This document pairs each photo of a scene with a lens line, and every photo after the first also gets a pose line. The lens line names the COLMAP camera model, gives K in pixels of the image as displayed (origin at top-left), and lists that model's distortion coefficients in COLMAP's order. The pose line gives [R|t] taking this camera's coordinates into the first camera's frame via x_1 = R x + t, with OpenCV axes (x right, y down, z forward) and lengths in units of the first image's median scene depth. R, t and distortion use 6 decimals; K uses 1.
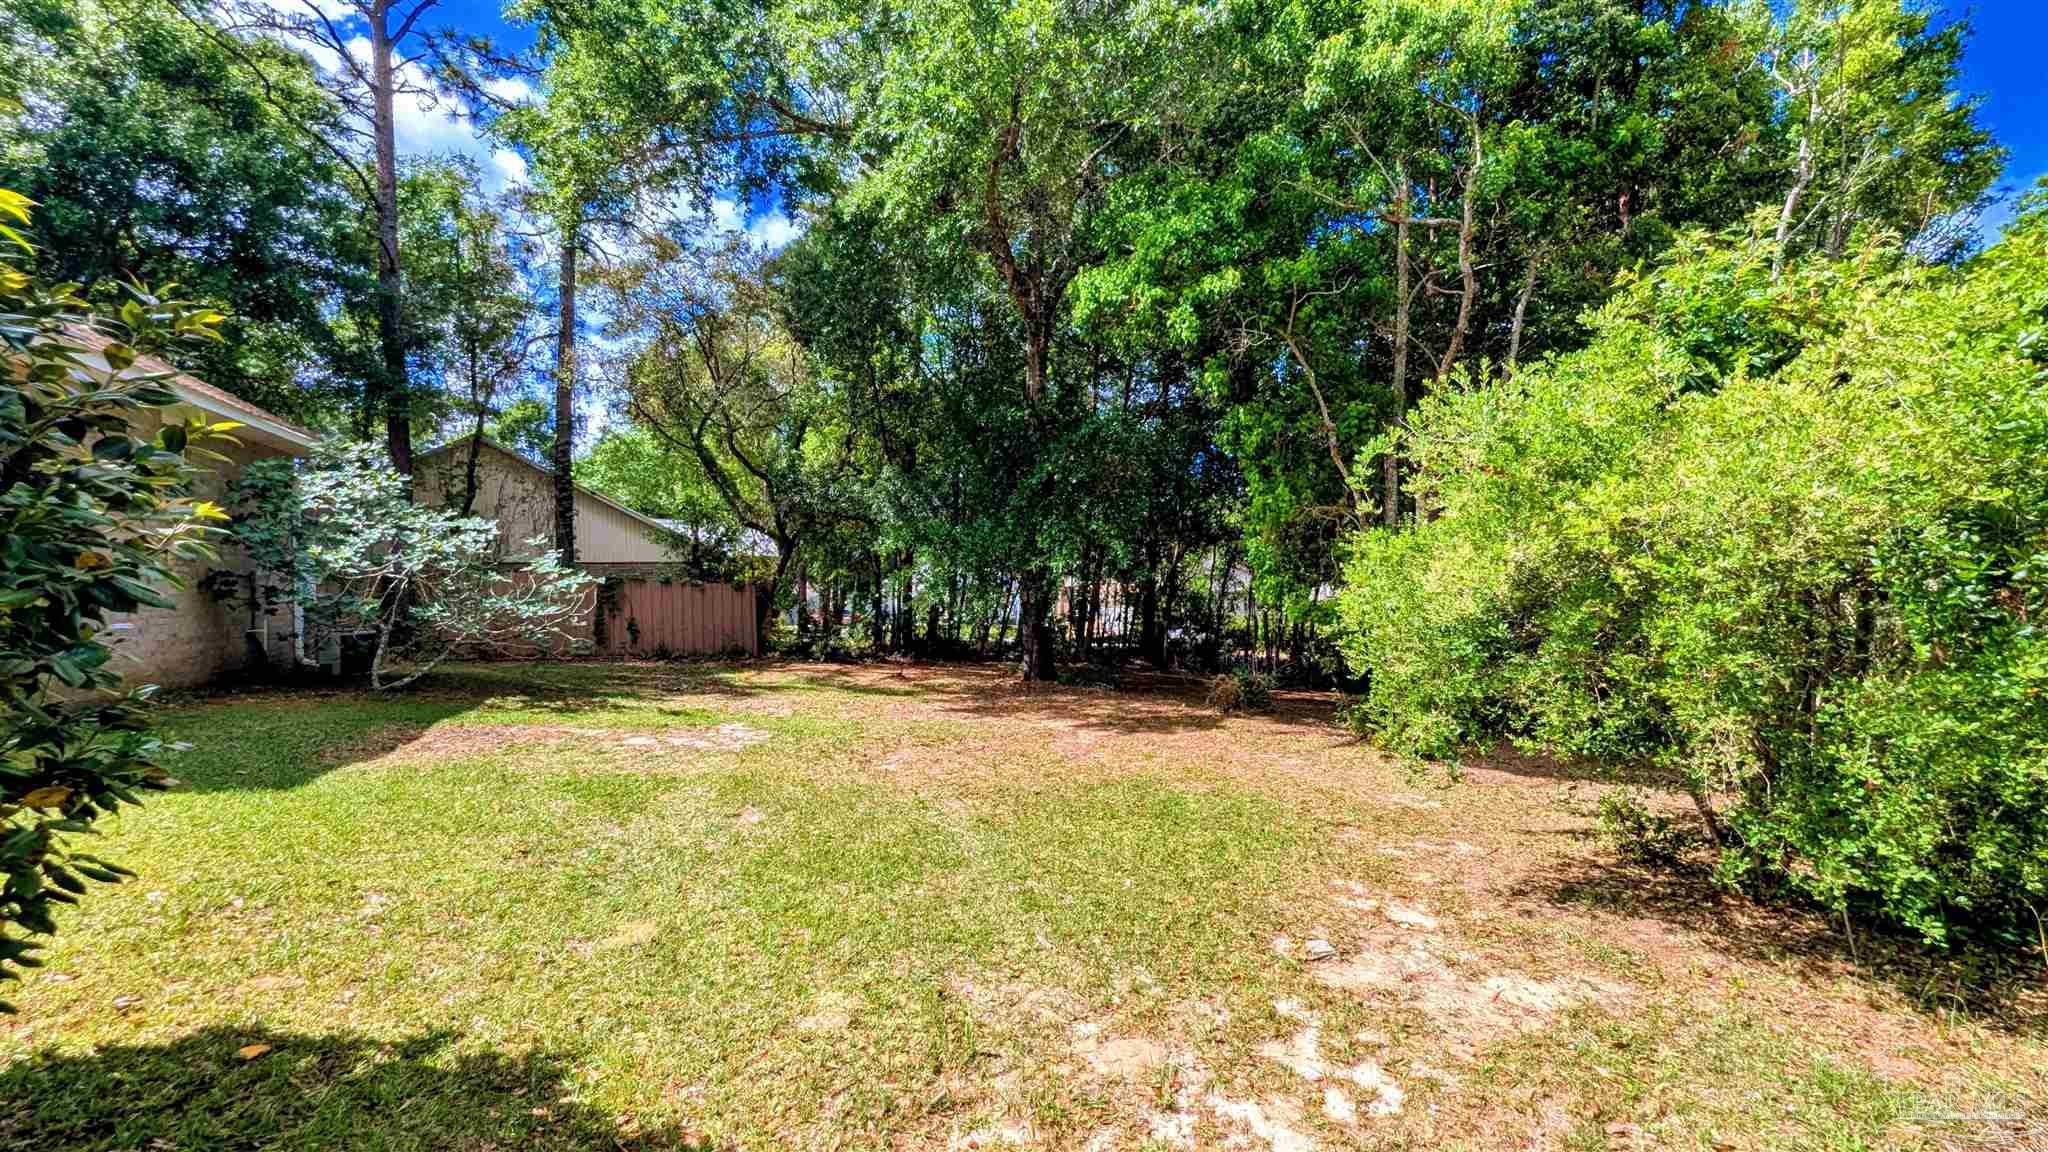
lens RADIAL K [[887.8, 0, 1056.6], [0, 887.8, 580.3], [0, 0, 1]] dist [0.000798, 0.000288]
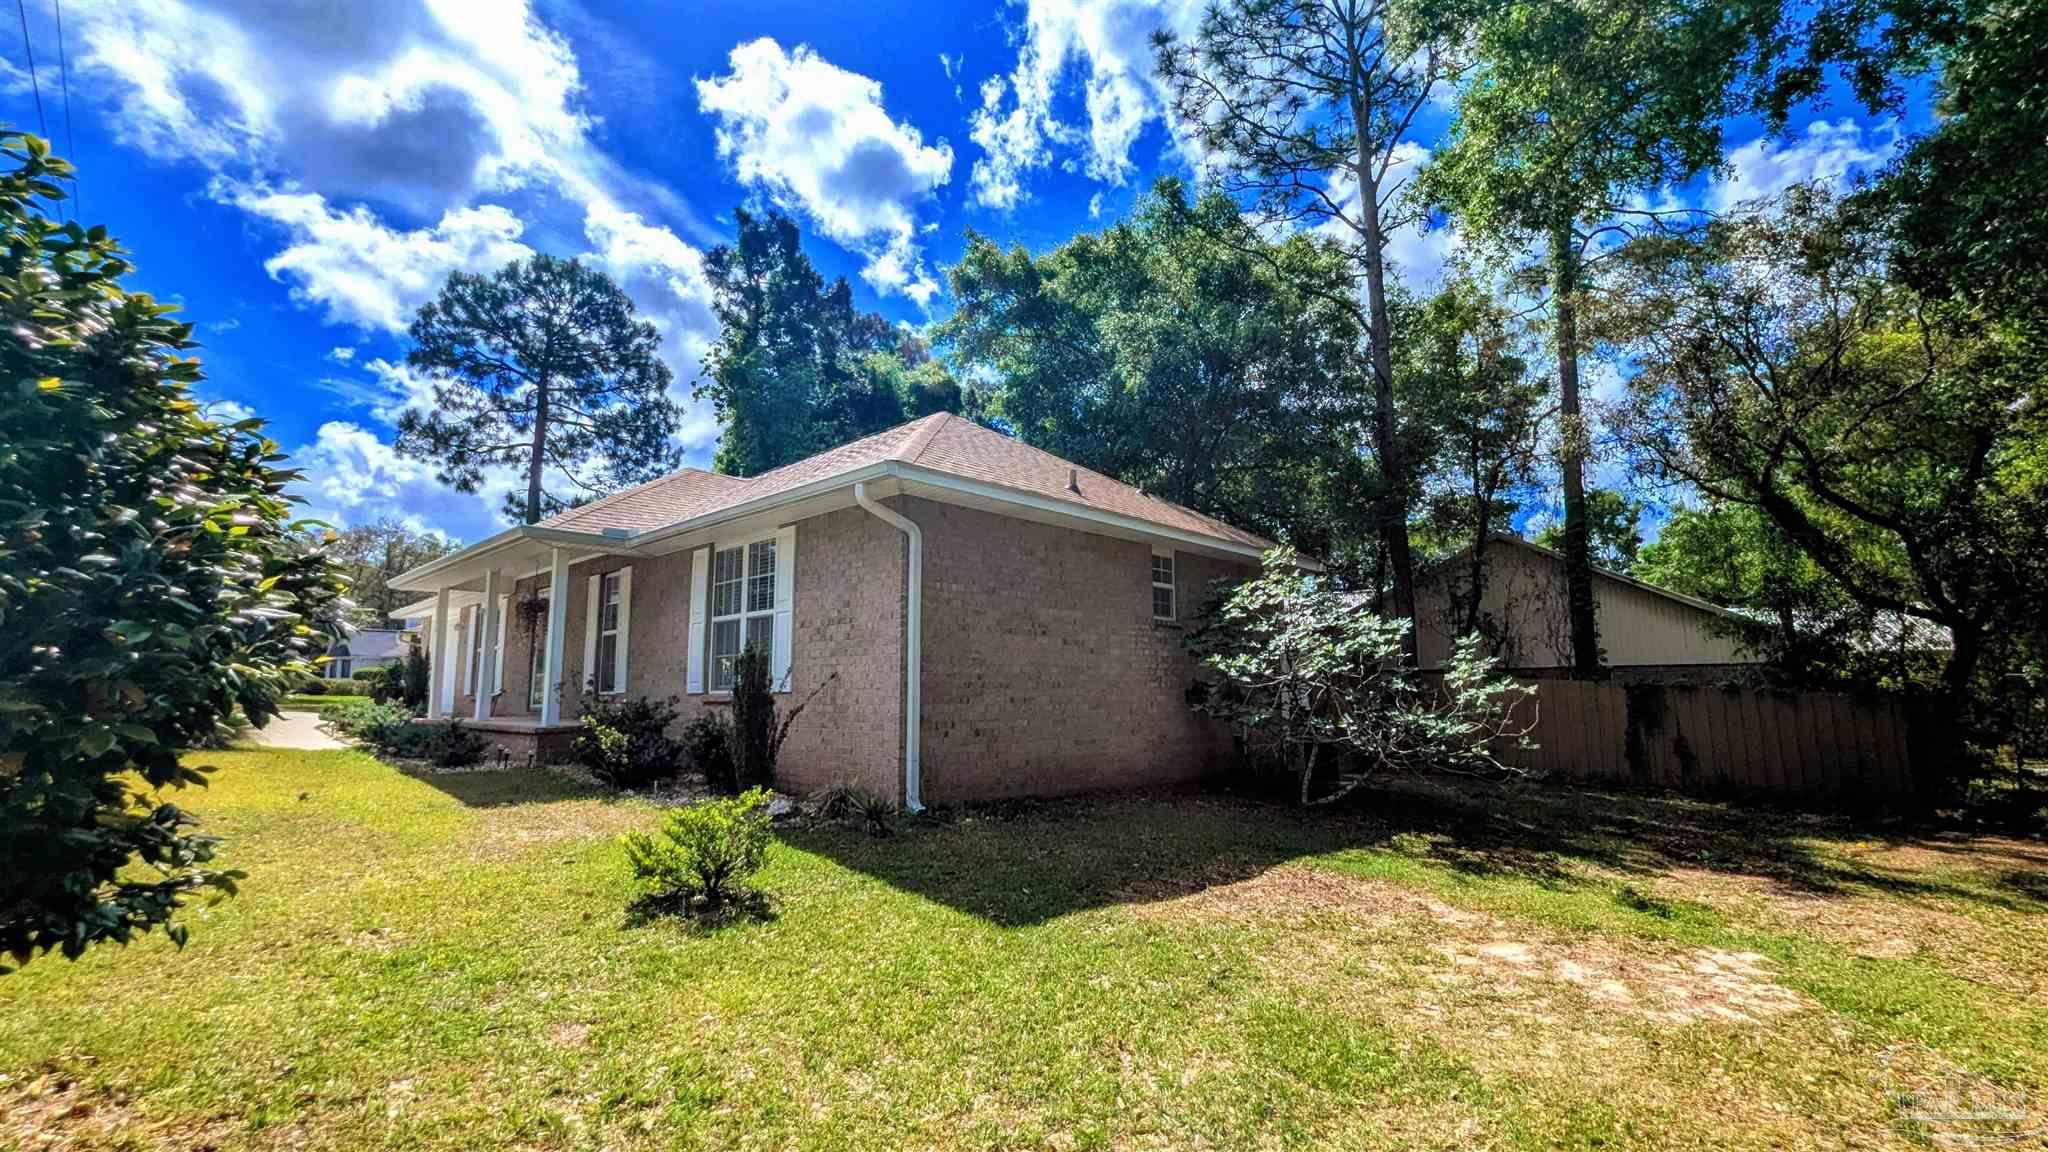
lens RADIAL K [[857.2, 0, 1024.0], [0, 857.2, 576.0], [0, 0, 1]] dist [0.001232, 0.000312]
pose [[0.384126, -0.117089, -0.915826, -0.011075], [-0.000984, 0.991873, -0.127225, -0.001106], [0.923280, 0.049771, 0.380889, 0.214778]]
